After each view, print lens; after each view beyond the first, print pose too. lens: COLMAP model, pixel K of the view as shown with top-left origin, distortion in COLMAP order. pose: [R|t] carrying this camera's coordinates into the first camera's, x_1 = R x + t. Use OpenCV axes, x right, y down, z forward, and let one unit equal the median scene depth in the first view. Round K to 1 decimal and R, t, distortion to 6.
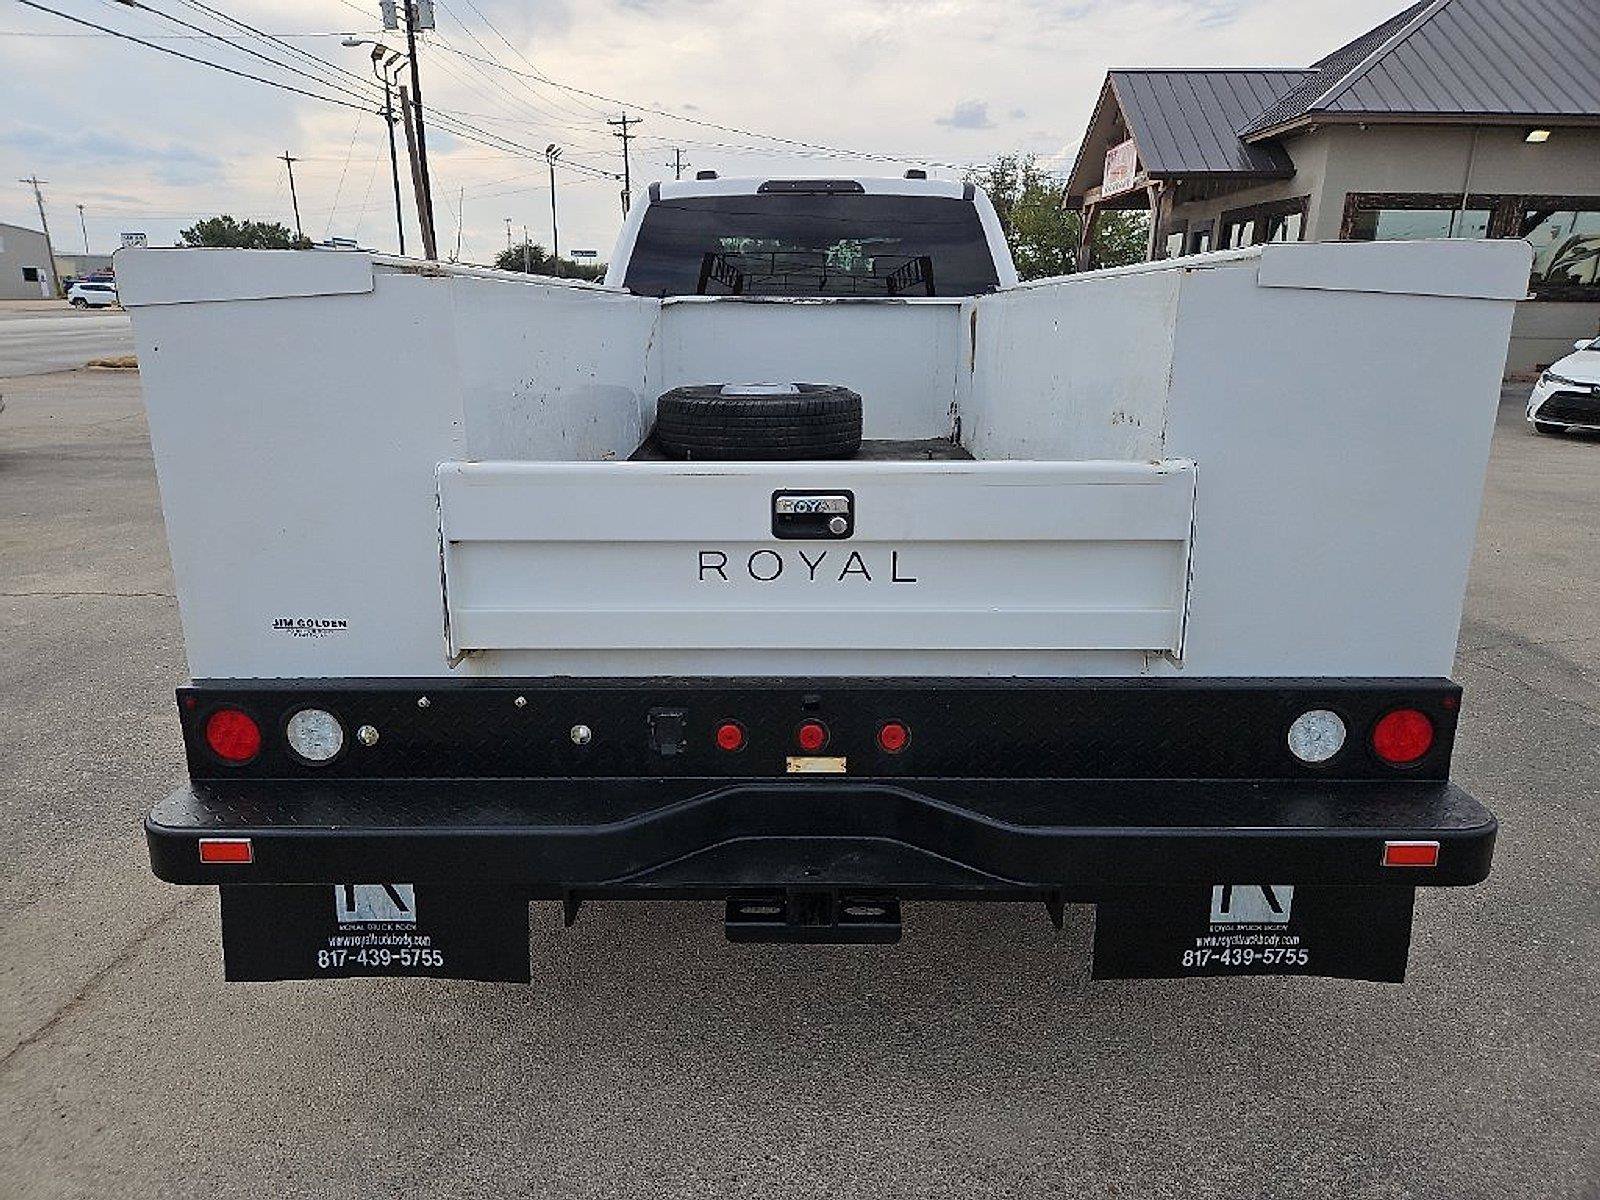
lens RADIAL K [[1073.3, 0, 788.8], [0, 1073.3, 615.6], [0, 0, 1]] dist [0.060020, -0.051026]
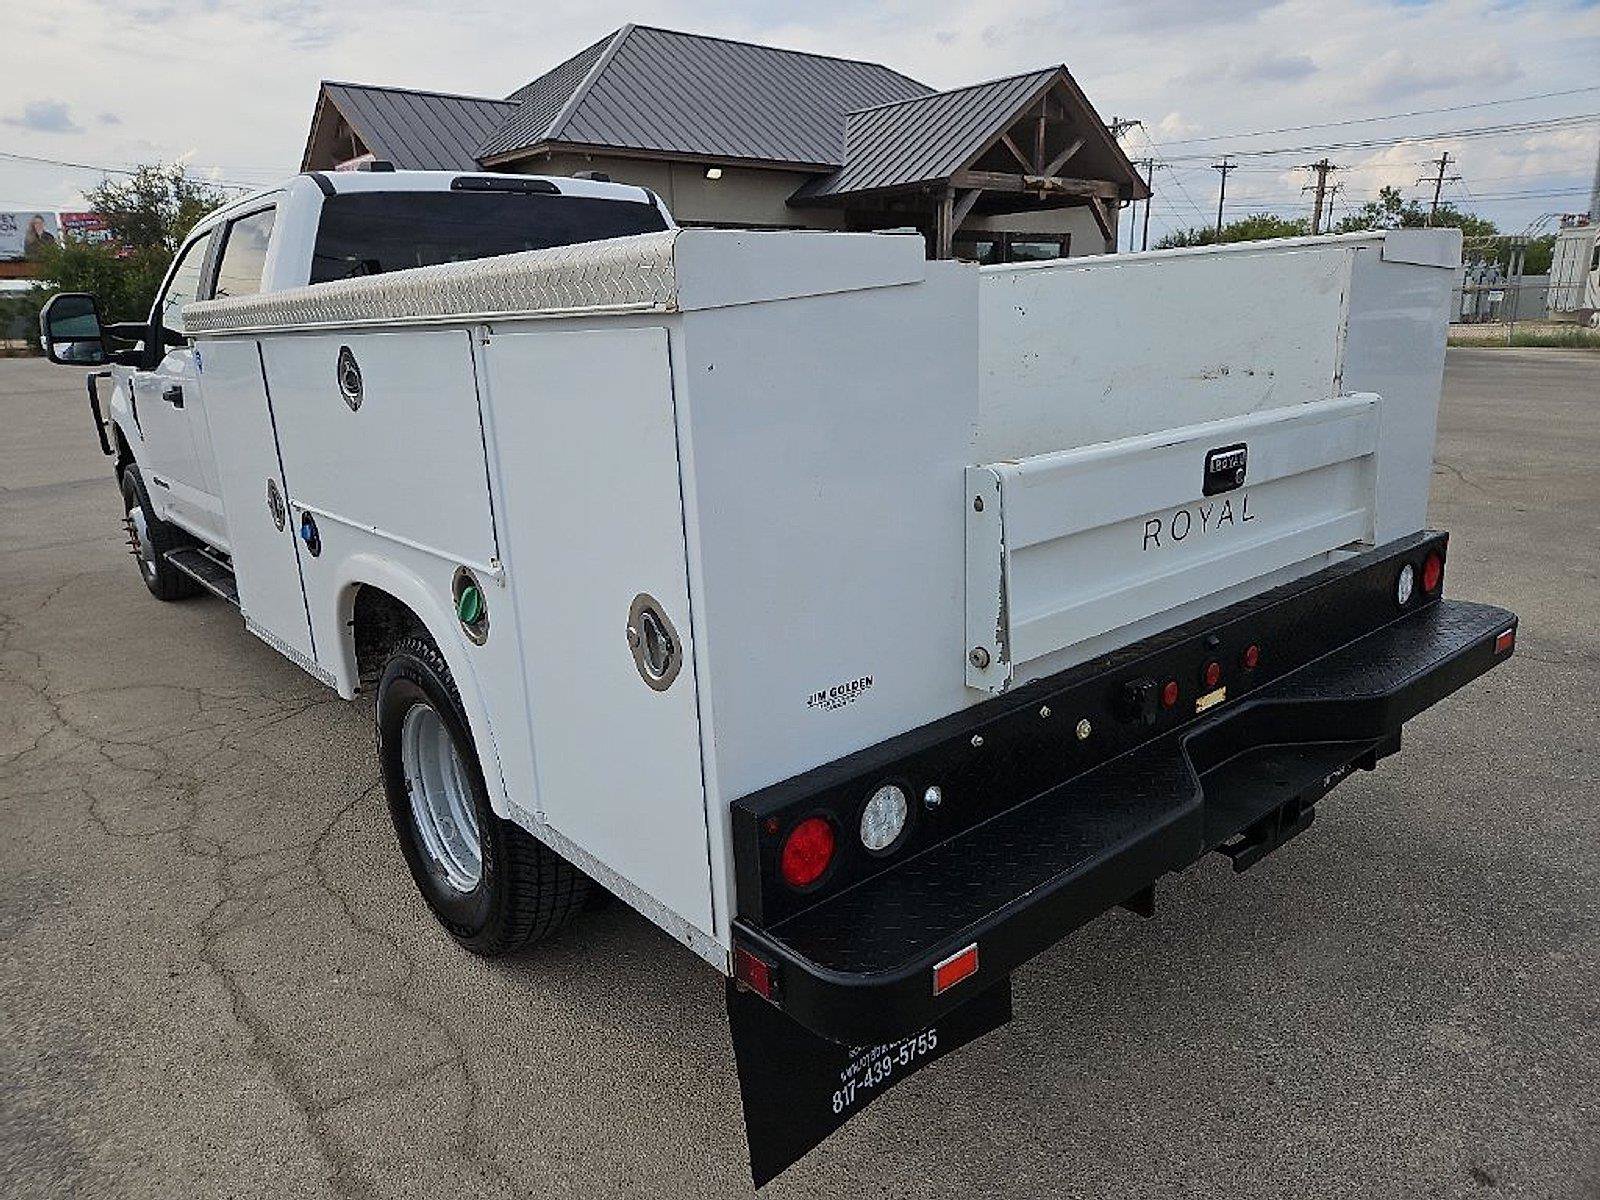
lens RADIAL K [[1073.3, 0, 788.8], [0, 1073.3, 615.6], [0, 0, 1]] dist [0.060020, -0.051026]
pose [[0.760112, -0.208929, 0.615287, -0.885980], [0.219442, 0.973805, 0.059574, -0.096414], [-0.611617, 0.089737, 0.786049, 0.353478]]
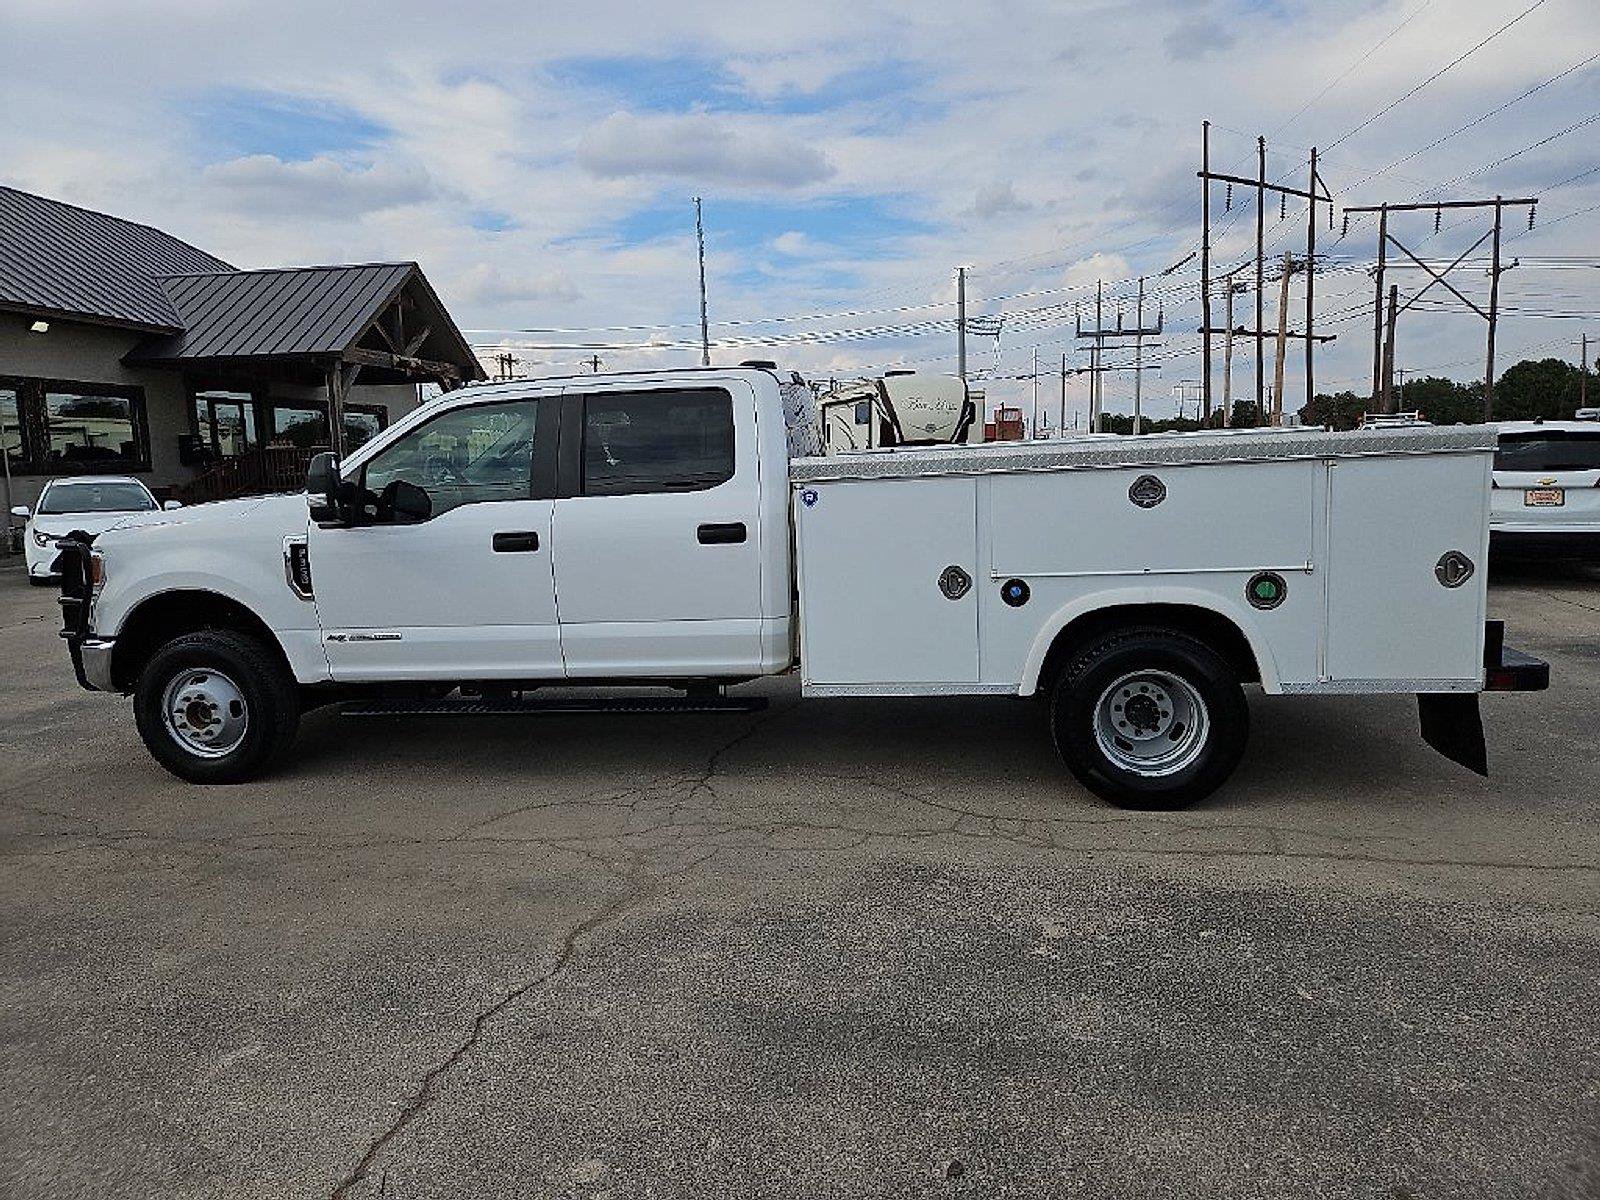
lens RADIAL K [[1071.4, 0, 788.1], [0, 1071.4, 578.8], [0, 0, 1]] dist [0.076354, -0.067149]
pose [[0.128597, -0.131286, 0.982968, -2.697132], [0.311805, 0.946283, 0.085594, -0.604892], [-0.941403, 0.295488, 0.162625, 1.846979]]
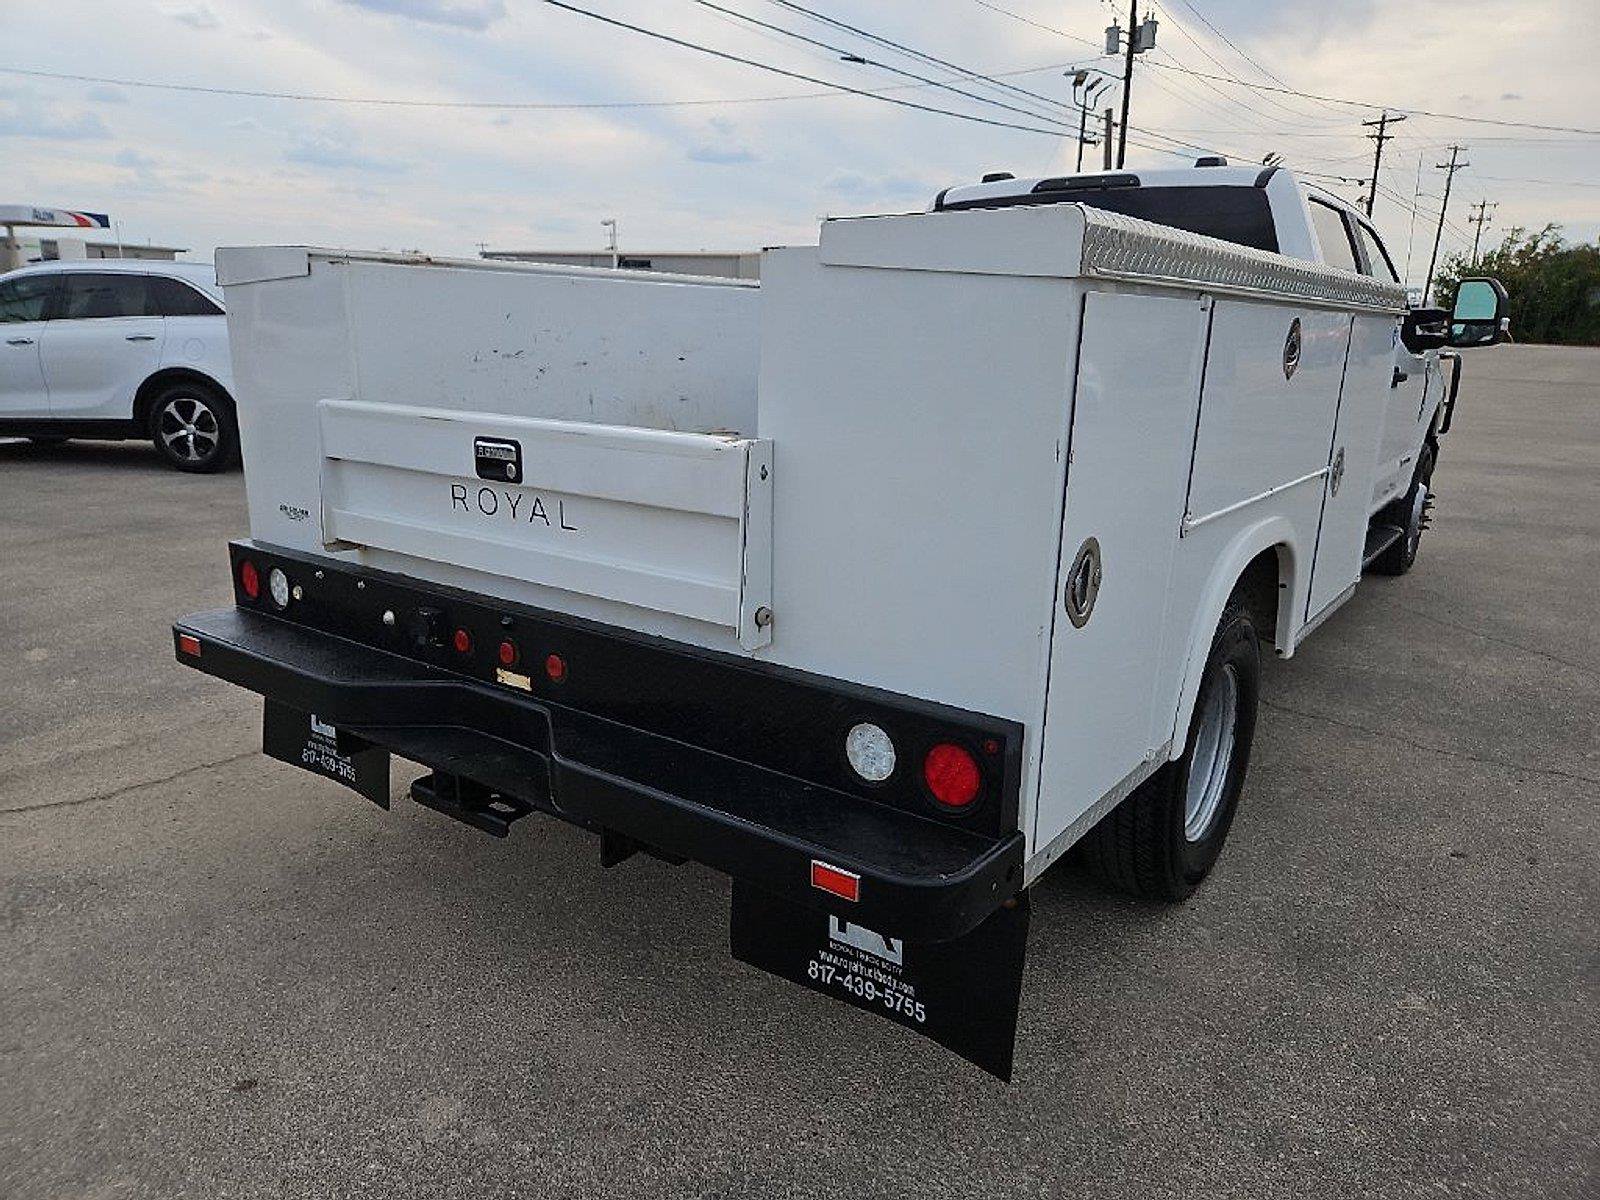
lens RADIAL K [[1077.6, 0, 775.7], [0, 1077.6, 619.2], [0, 0, 1]] dist [0.063760, -0.058599]
pose [[0.809332, 0.169728, -0.562293, 0.828830], [-0.177986, 0.983195, 0.040594, -0.021195], [0.559734, 0.067226, 0.825941, 0.170523]]
